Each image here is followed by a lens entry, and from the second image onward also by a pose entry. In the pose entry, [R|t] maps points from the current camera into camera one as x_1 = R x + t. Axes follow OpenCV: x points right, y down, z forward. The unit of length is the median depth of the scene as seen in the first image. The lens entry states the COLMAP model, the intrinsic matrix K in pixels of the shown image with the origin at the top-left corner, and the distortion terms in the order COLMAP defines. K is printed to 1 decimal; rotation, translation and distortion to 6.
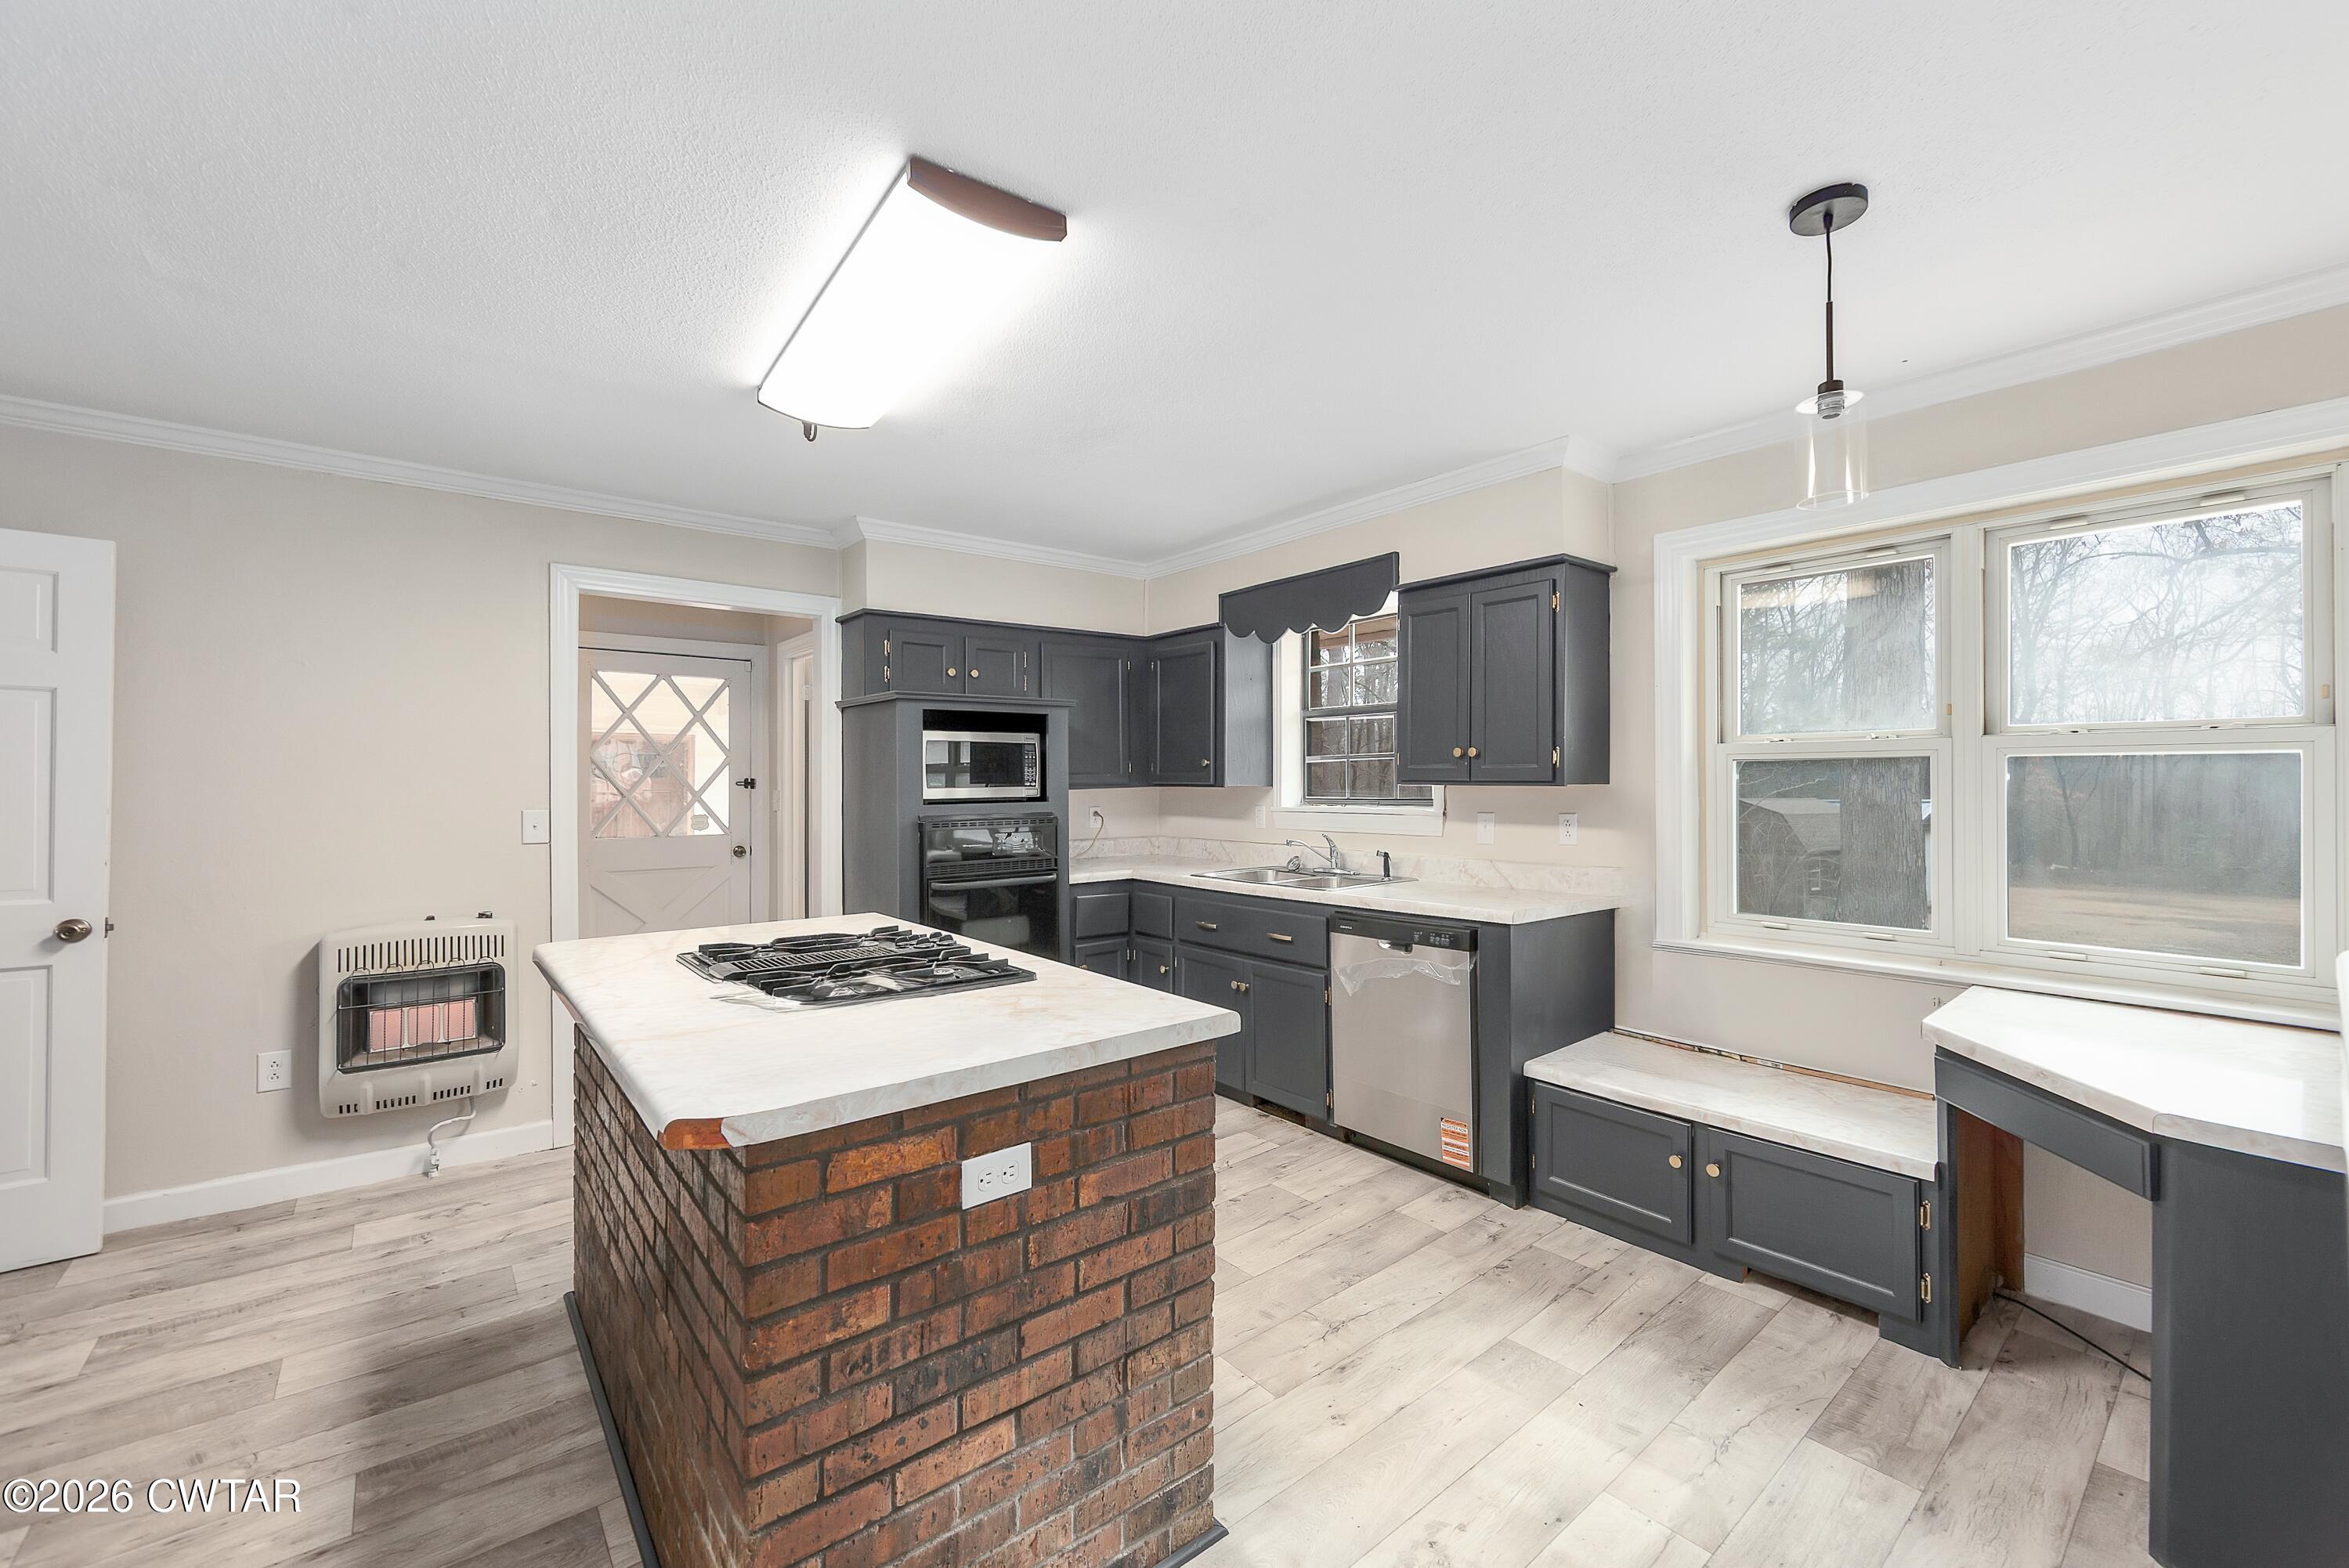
lens RADIAL K [[941.1, 0, 1188.4], [0, 941.1, 783.6], [0, 0, 1]] dist [-0.003303, 0.000080]
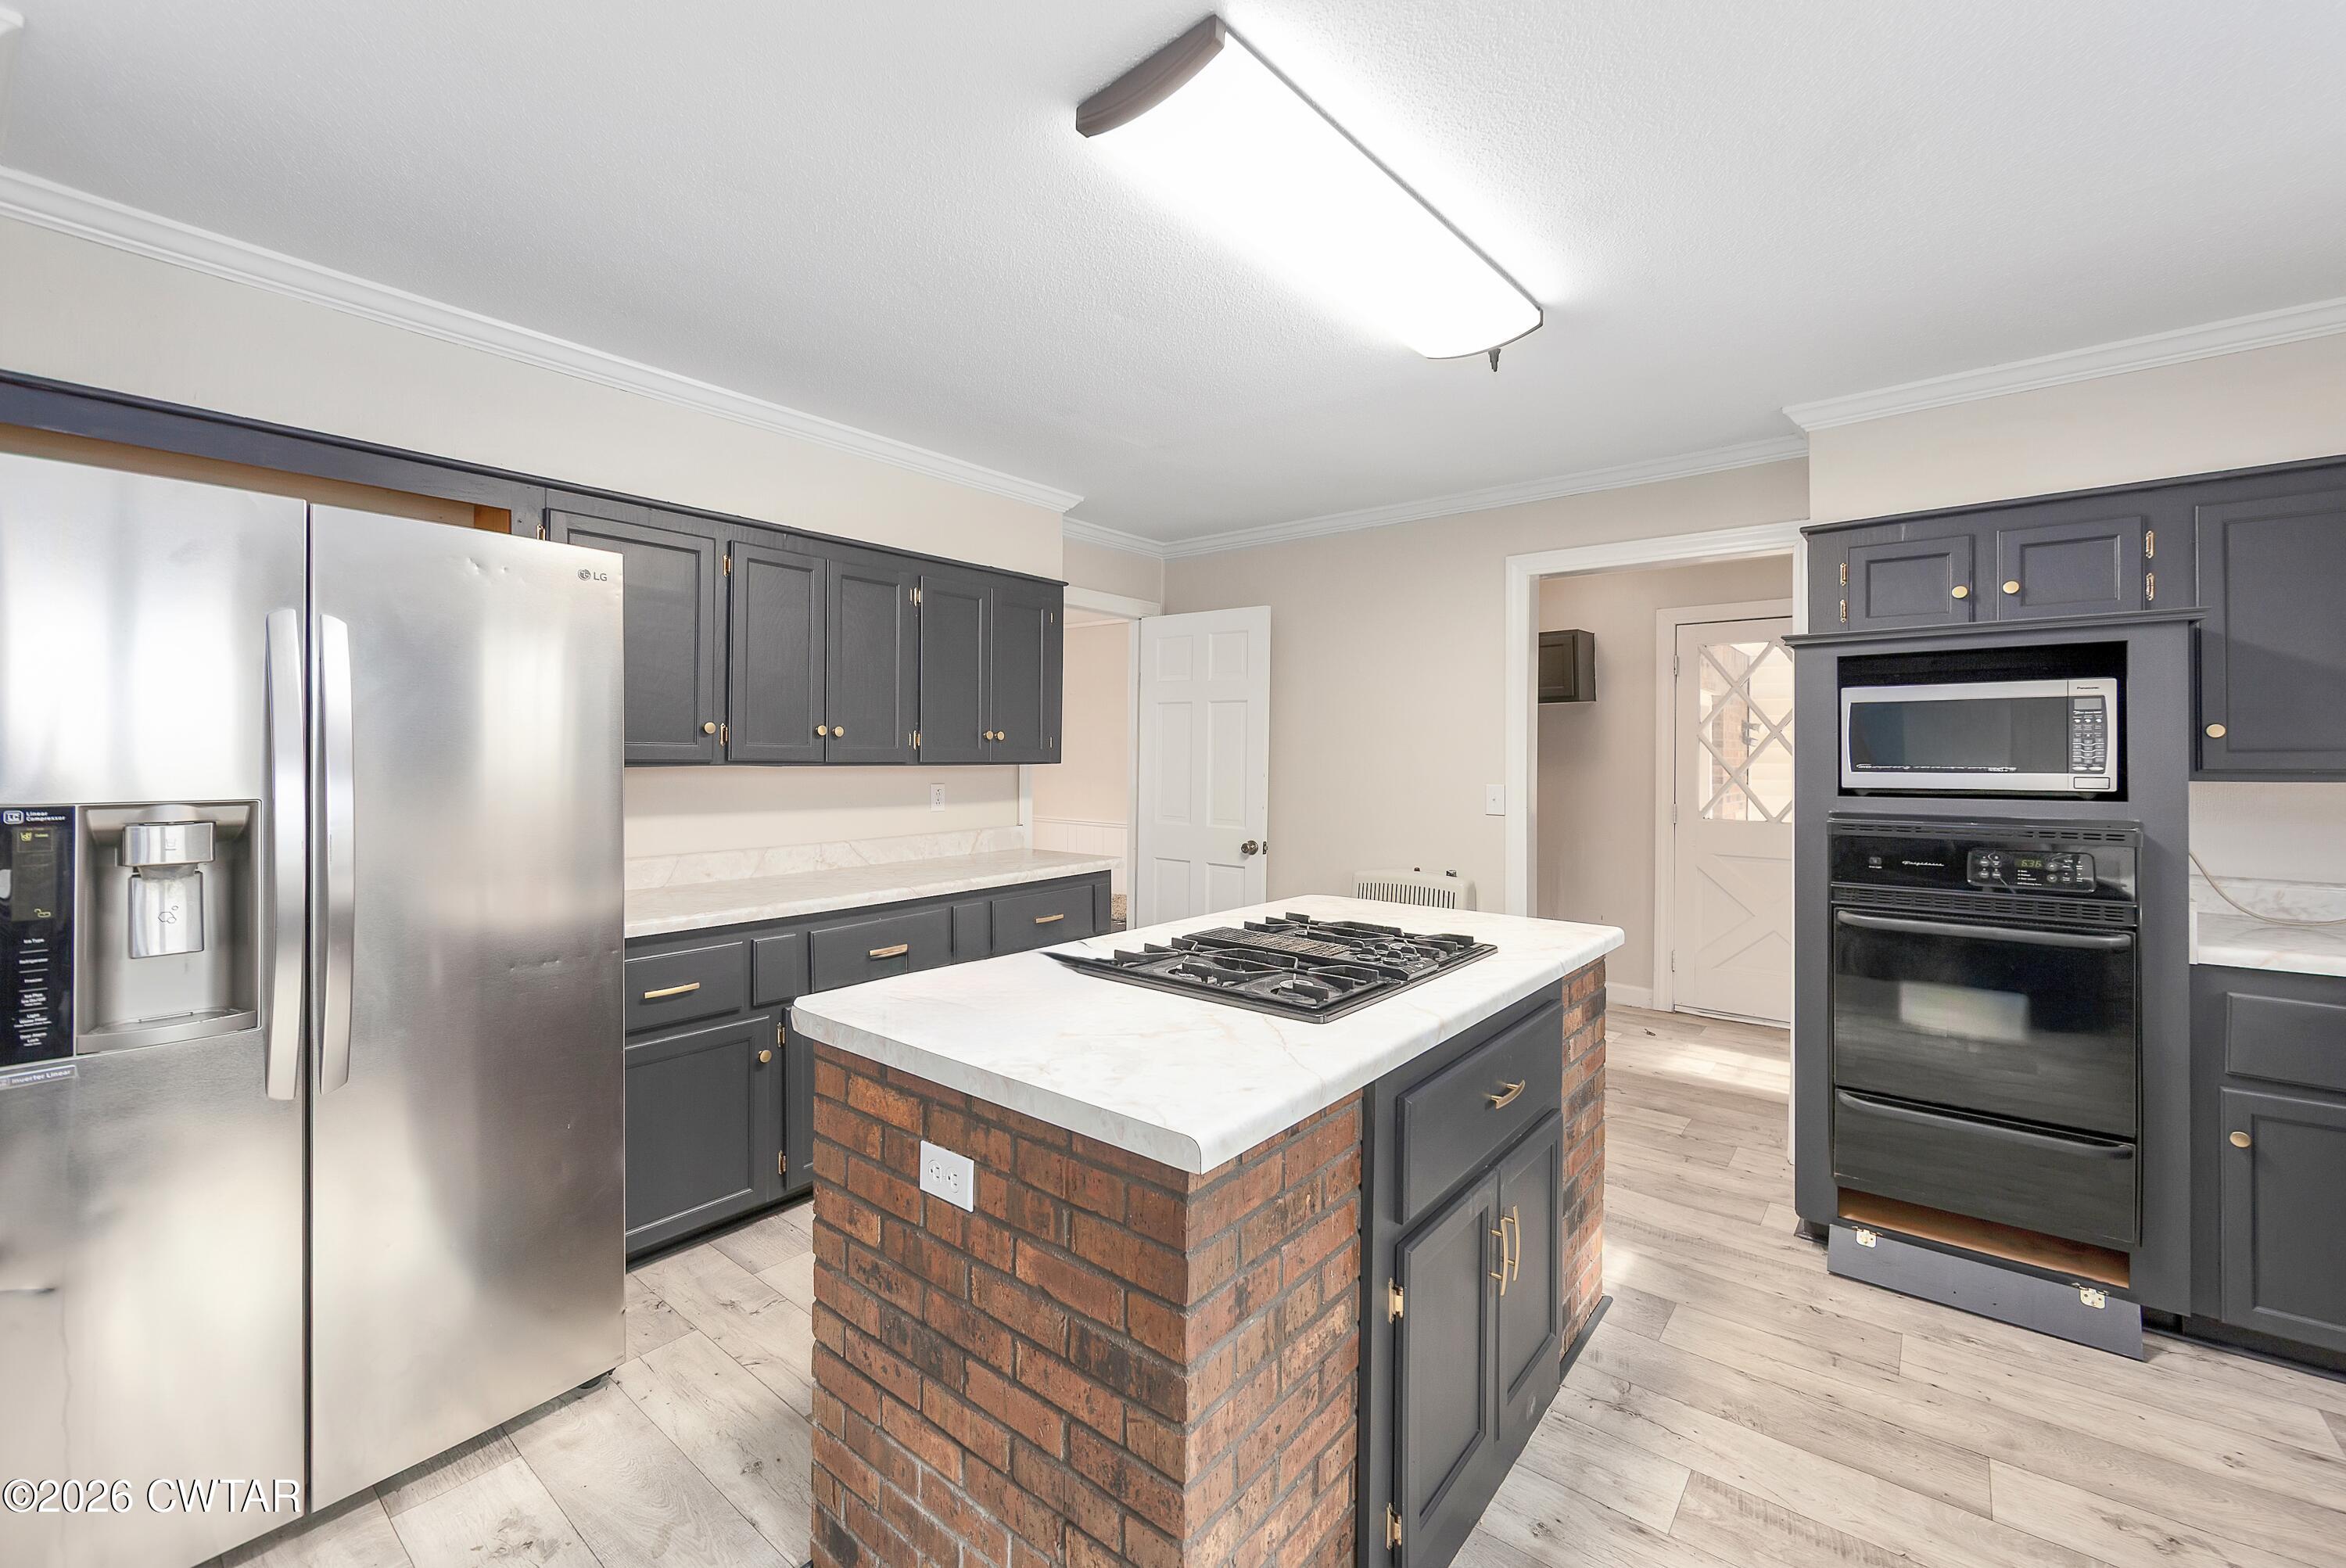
lens RADIAL K [[939.9, 0, 1192.9], [0, 939.9, 760.9], [0, 0, 1]] dist [-0.003303, 0.000080]
pose [[0.214734, 0.007185, -0.976646, 0.706236], [-0.009908, 0.999938, 0.005177, -0.004393], [0.976622, 0.008565, 0.214792, 0.960170]]
